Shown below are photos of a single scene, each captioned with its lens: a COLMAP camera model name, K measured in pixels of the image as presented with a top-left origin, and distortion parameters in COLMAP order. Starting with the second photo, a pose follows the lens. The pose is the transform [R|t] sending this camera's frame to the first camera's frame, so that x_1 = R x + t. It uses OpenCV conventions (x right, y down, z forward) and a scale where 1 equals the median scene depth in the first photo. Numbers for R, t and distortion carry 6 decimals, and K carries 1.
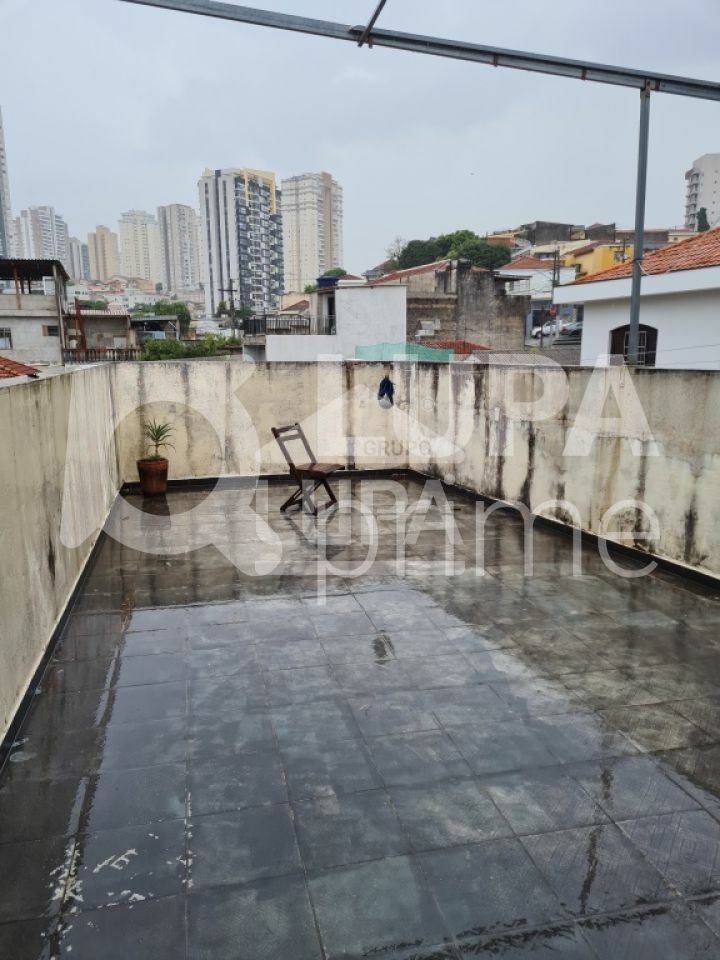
lens RADIAL K [[738.6, 0, 358.0], [0, 738.6, 469.0], [0, 0, 1]] dist [0.083593, -0.047243]
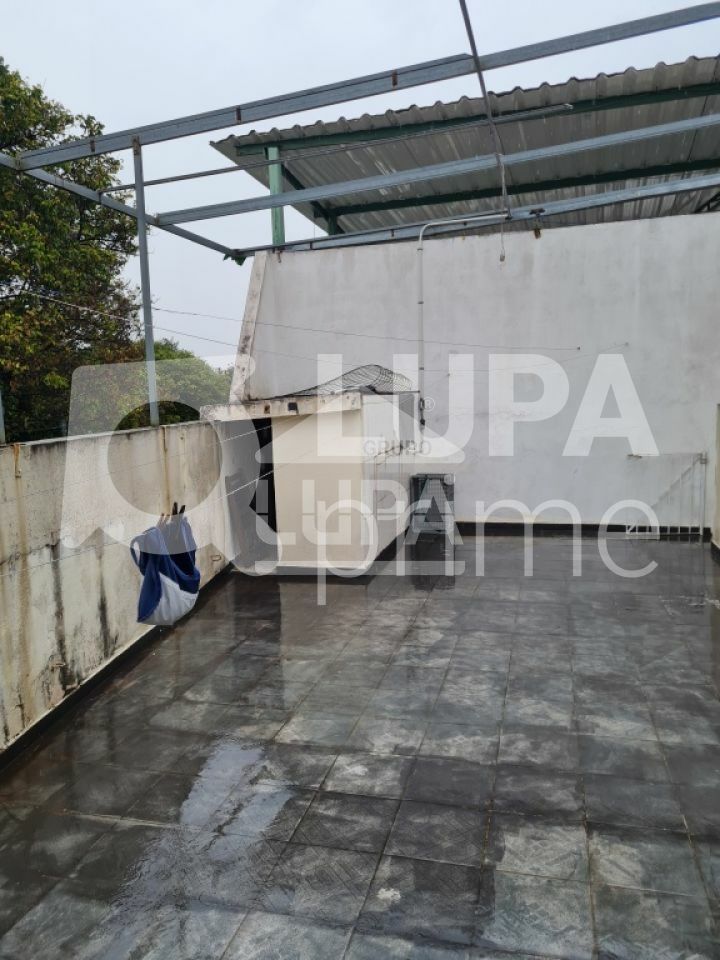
lens RADIAL K [[738.6, 0, 358.0], [0, 738.6, 469.0], [0, 0, 1]] dist [0.083593, -0.047243]
pose [[-0.887528, -0.014548, 0.460525, -0.272577], [0.109814, 0.964020, 0.242088, -0.339998], [-0.447477, 0.265432, -0.853996, 2.016166]]
